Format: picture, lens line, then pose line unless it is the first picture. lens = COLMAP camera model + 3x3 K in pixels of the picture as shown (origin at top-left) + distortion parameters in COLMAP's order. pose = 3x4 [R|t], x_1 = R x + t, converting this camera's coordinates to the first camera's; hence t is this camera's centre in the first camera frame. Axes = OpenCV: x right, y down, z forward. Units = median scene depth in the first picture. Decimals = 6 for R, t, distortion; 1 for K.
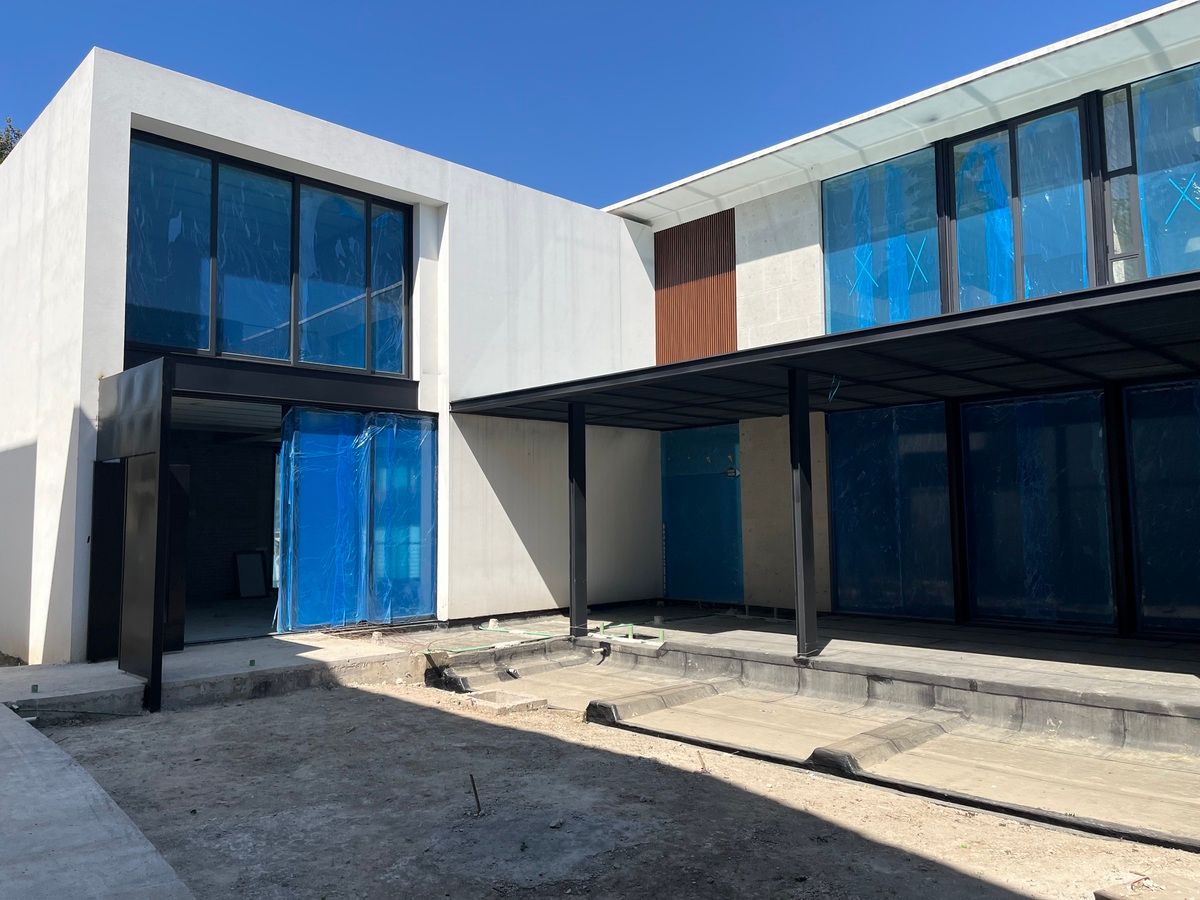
lens RADIAL K [[895.6, 0, 597.0], [0, 895.6, 439.1], [0, 0, 1]] dist [0.079998, -0.111716]
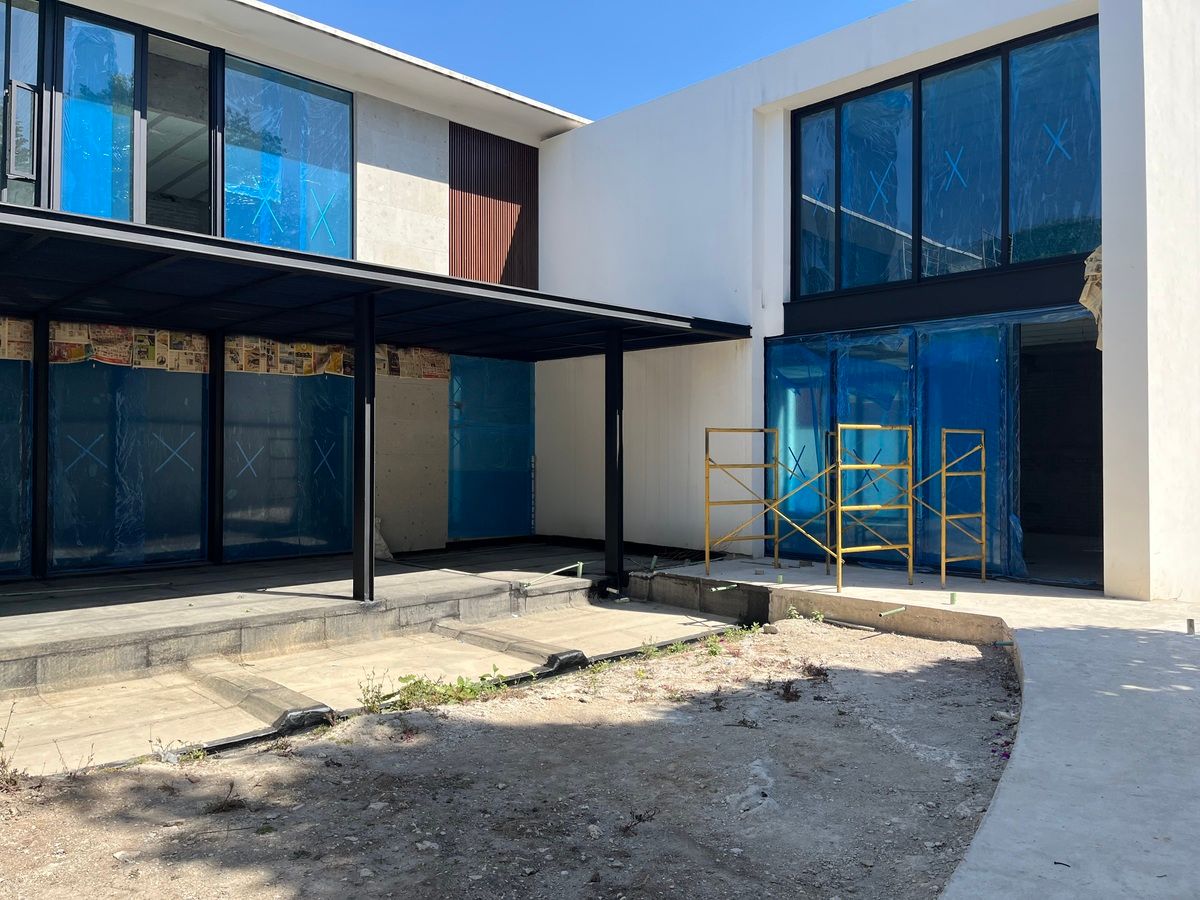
lens RADIAL K [[895.6, 0, 597.0], [0, 895.6, 439.1], [0, 0, 1]] dist [0.079998, -0.111716]
pose [[0.021445, 0.022751, 0.999511, -0.744537], [-0.084819, 0.996178, -0.020856, 0.074078], [-0.996166, -0.084330, 0.023293, 0.785133]]
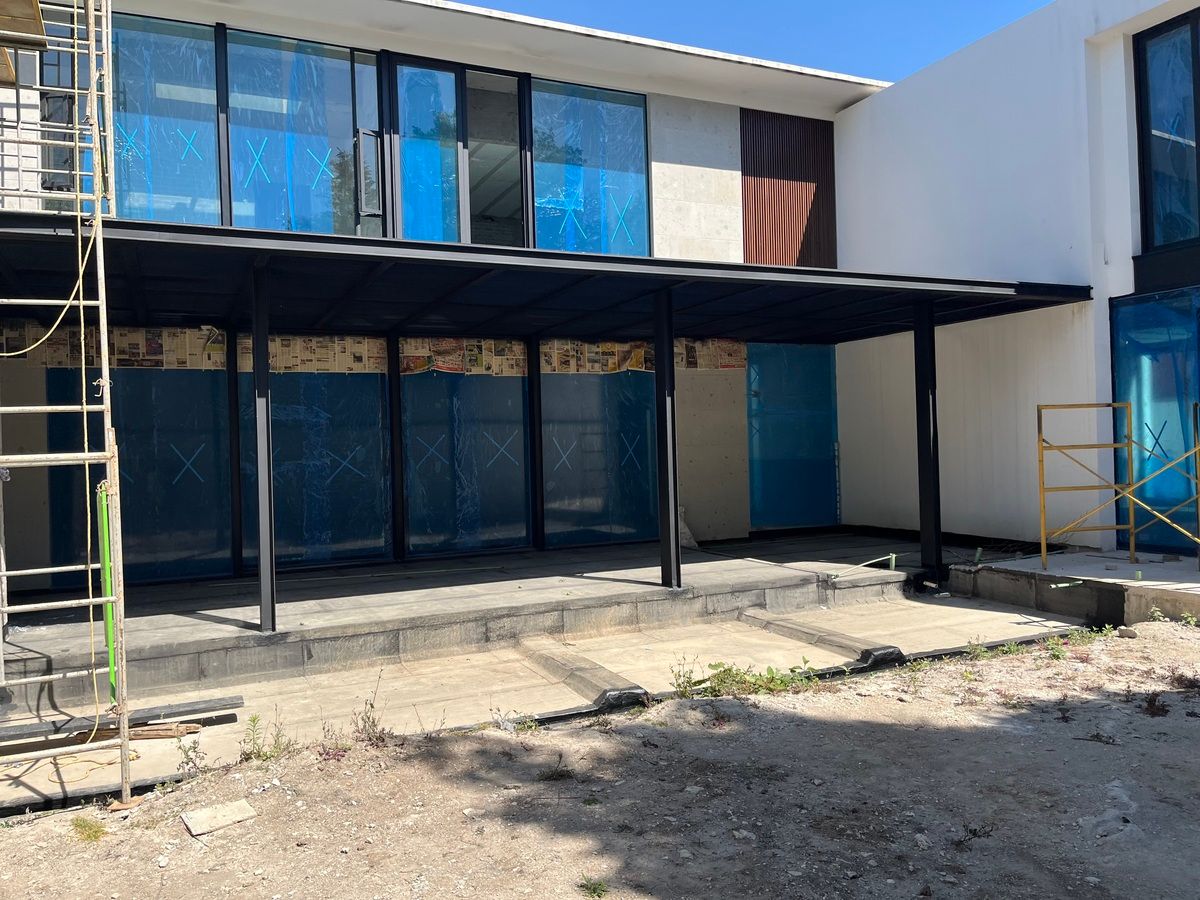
lens RADIAL K [[895.6, 0, 597.0], [0, 895.6, 439.1], [0, 0, 1]] dist [0.079998, -0.111716]
pose [[0.345040, 0.004992, 0.938575, -0.737272], [-0.051778, 0.998564, 0.013723, 0.074783], [-0.937159, -0.053332, 0.344803, 0.787105]]
